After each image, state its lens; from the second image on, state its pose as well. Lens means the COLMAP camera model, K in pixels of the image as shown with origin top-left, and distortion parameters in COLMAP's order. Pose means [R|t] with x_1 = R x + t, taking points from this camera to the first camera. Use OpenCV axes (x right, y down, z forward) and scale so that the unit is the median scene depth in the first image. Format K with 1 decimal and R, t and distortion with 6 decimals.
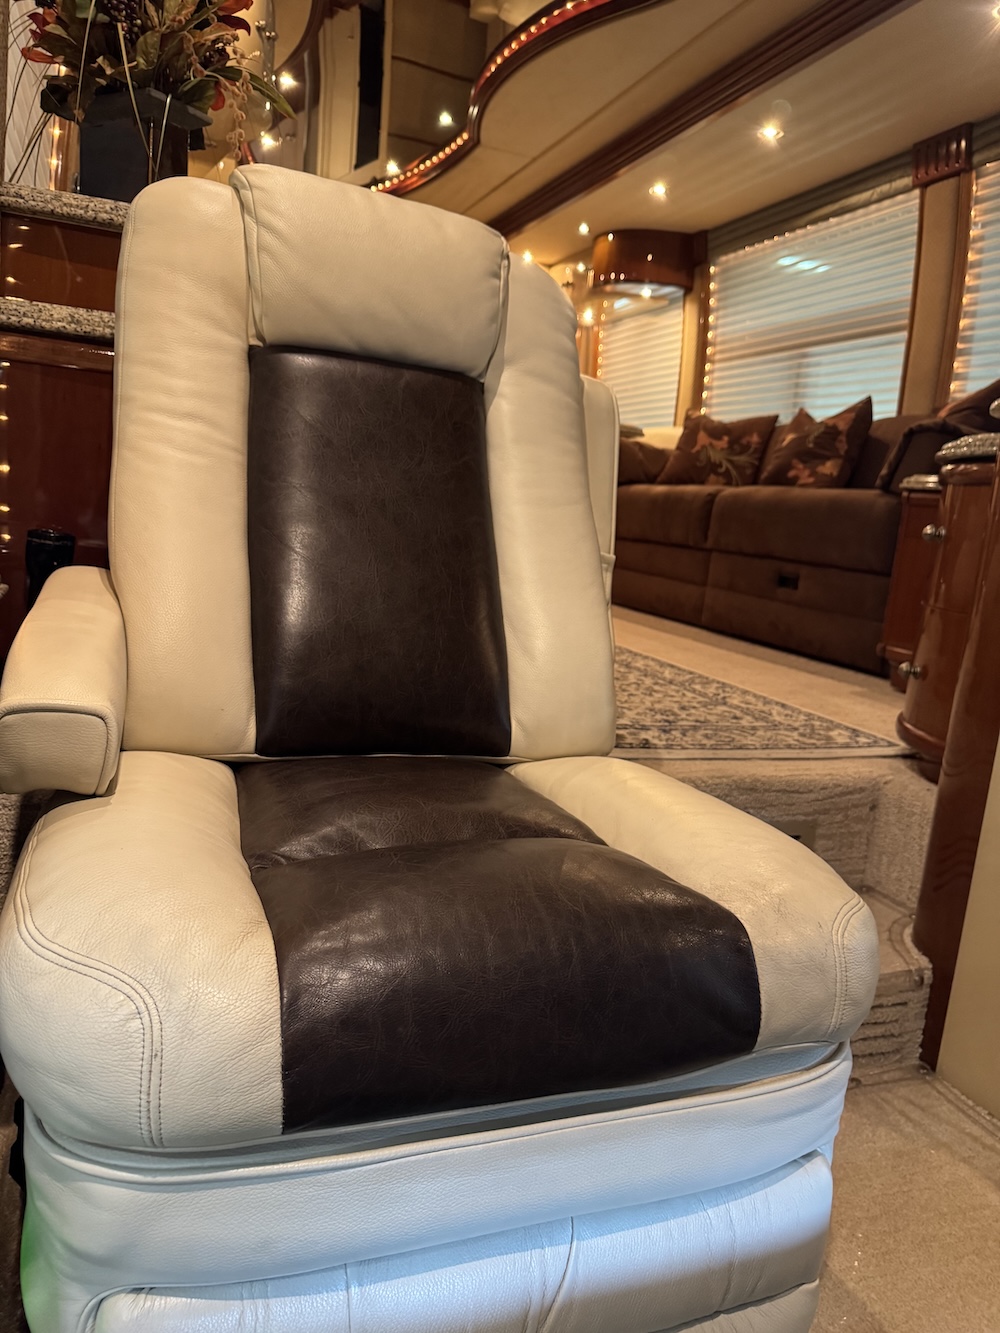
lens RADIAL K [[947.5, 0, 500.4], [0, 947.5, 596.7], [0, 0, 1]] dist [-0.003006, -0.001125]
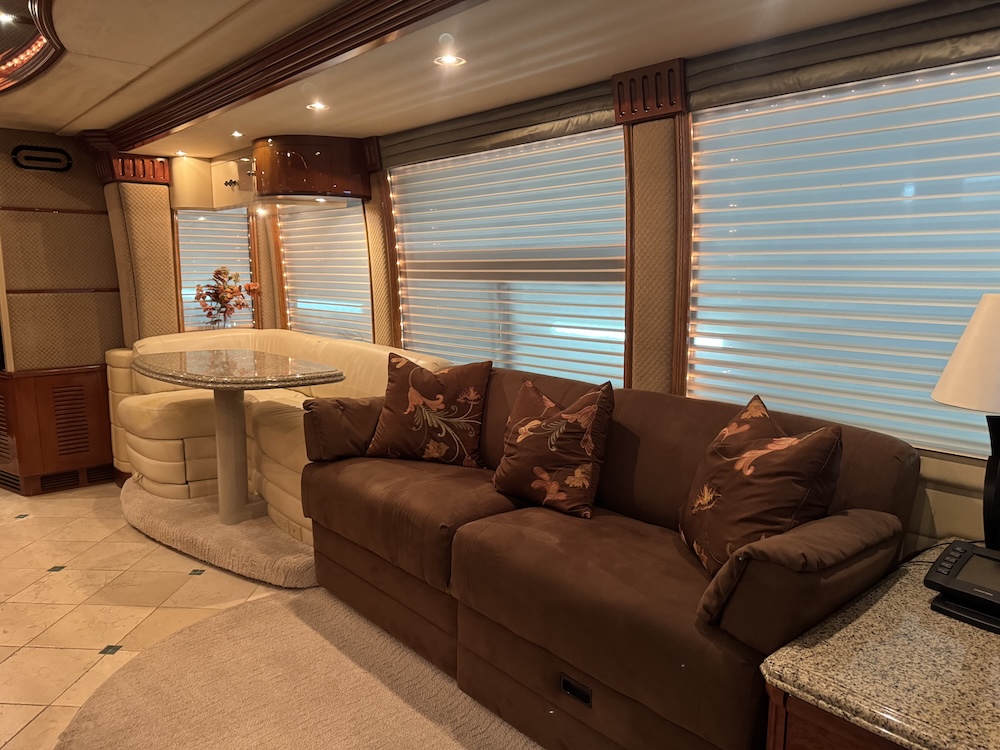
lens RADIAL K [[710.8, 0, 500.0], [0, 710.8, 375.0], [0, 0, 1]] dist [-0.003006, -0.001125]
pose [[0.928472, -0.162423, 0.334003, 0.072784], [0.140479, 0.986074, 0.089011, -0.241360], [-0.343809, -0.035724, 0.938360, 0.364995]]
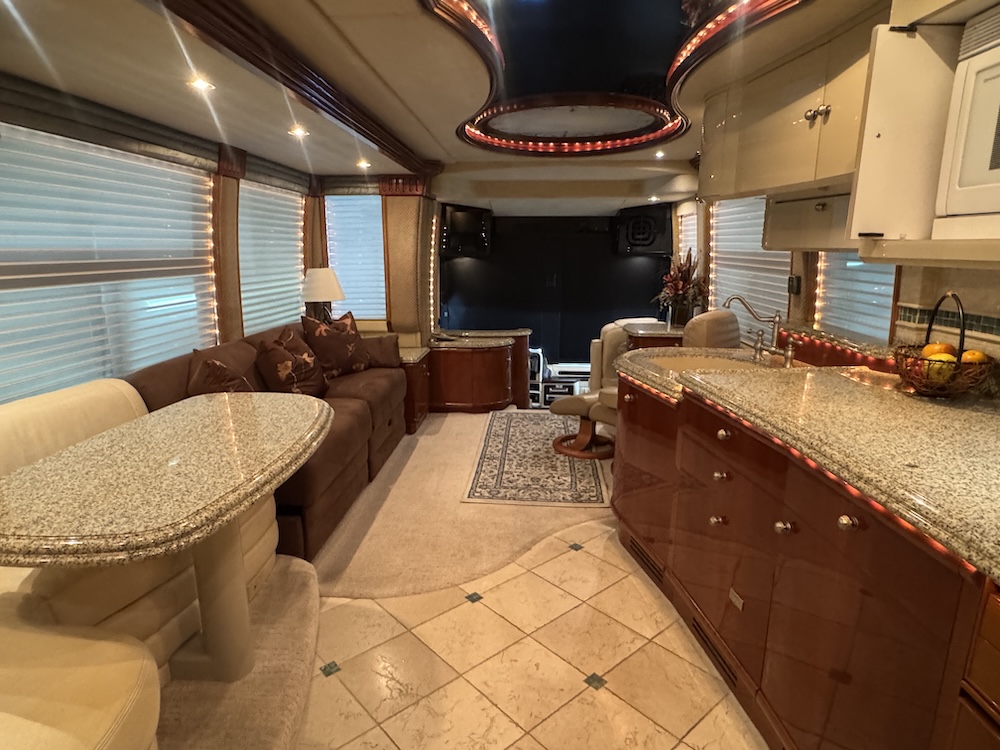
lens RADIAL K [[575.2, 0, 500.0], [0, 575.2, 375.0], [0, 0, 1]] dist [-0.004639, -0.000287]
pose [[-0.900867, -0.201320, 0.384588, -0.251478], [-0.061810, 0.936418, 0.345400, -0.406176], [-0.429671, 0.287388, -0.856032, 1.390519]]
